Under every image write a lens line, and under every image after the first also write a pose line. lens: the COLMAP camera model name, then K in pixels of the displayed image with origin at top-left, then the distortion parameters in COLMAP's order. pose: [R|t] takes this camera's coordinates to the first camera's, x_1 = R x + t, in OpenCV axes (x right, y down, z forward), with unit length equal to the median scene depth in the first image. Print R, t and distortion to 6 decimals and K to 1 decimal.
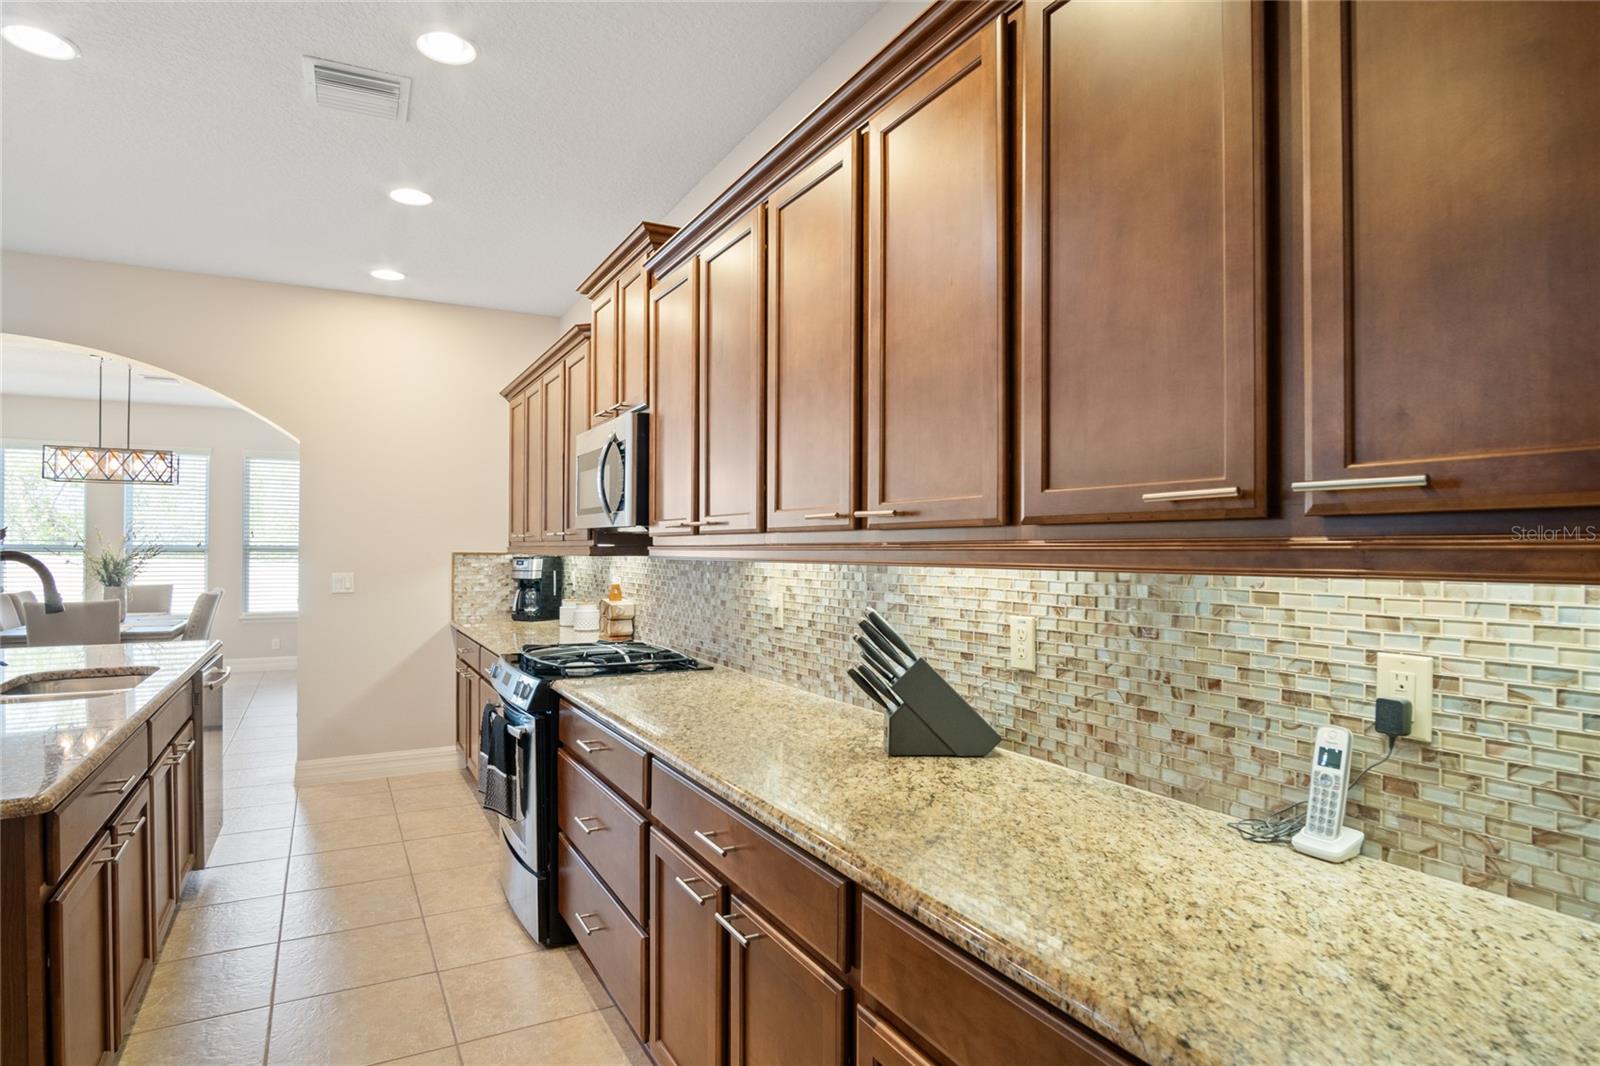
lens RADIAL K [[870.1, 0, 797.3], [0, 870.1, 537.7], [0, 0, 1]] dist [-0.035104, 0.009734]
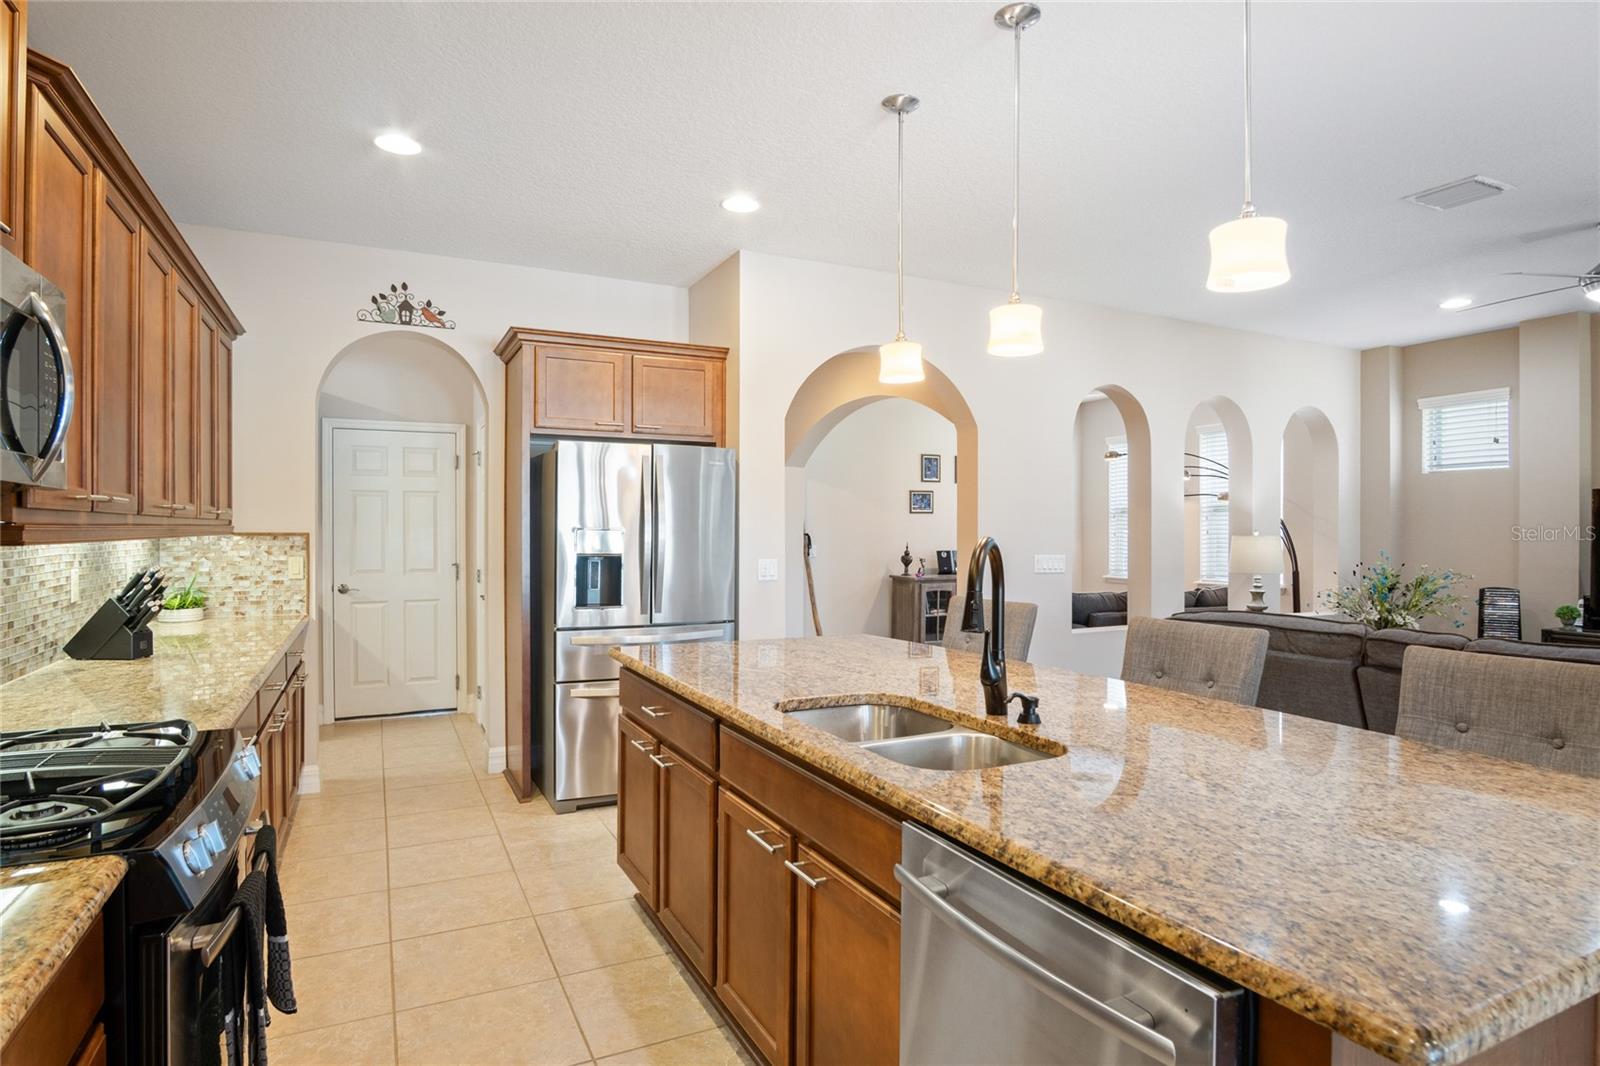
lens RADIAL K [[870.1, 0, 799.8], [0, 870.1, 541.8], [0, 0, 1]] dist [-0.035104, 0.009734]
pose [[-0.998976, -0.005426, 0.044908, -0.663250], [-0.005319, 0.999983, 0.002494, 0.016628], [-0.044921, 0.002252, -0.998988, 1.445073]]
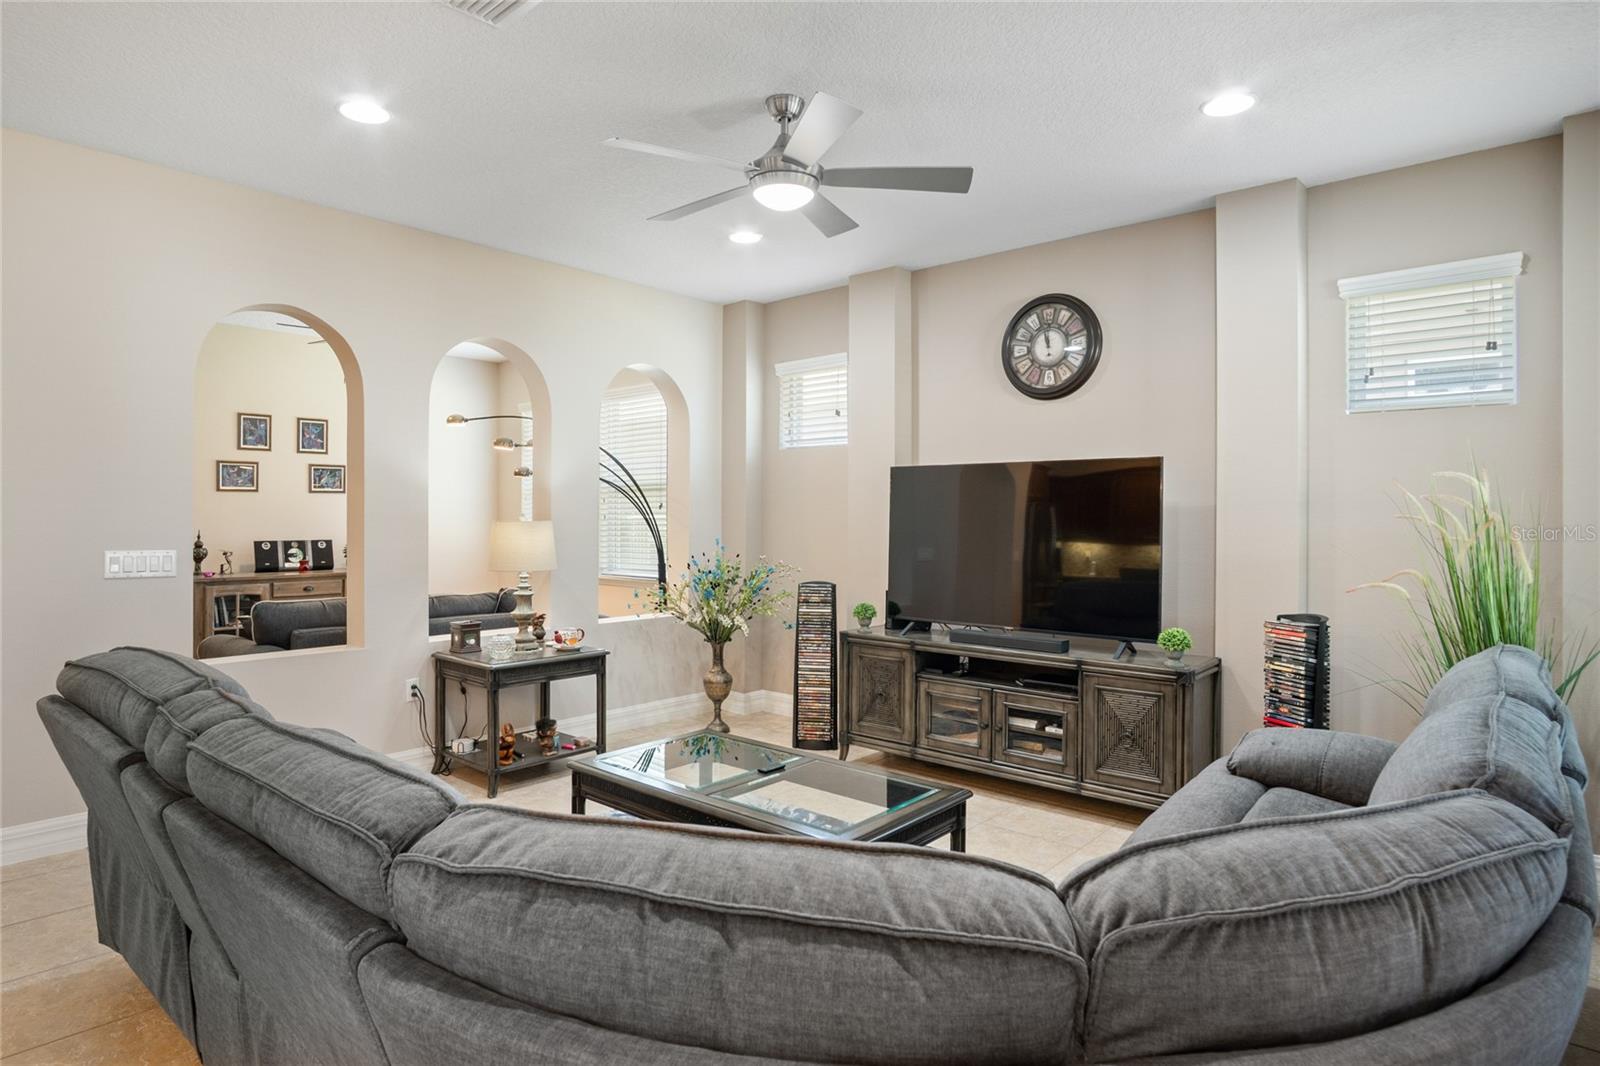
lens RADIAL K [[870.1, 0, 796.0], [0, 870.1, 531.8], [0, 0, 1]] dist [-0.035104, 0.009734]
pose [[-0.943325, -0.002214, -0.331864, -1.523156], [-0.004102, 0.999979, 0.004990, 0.011695], [0.331846, 0.006068, -0.943314, 1.033975]]
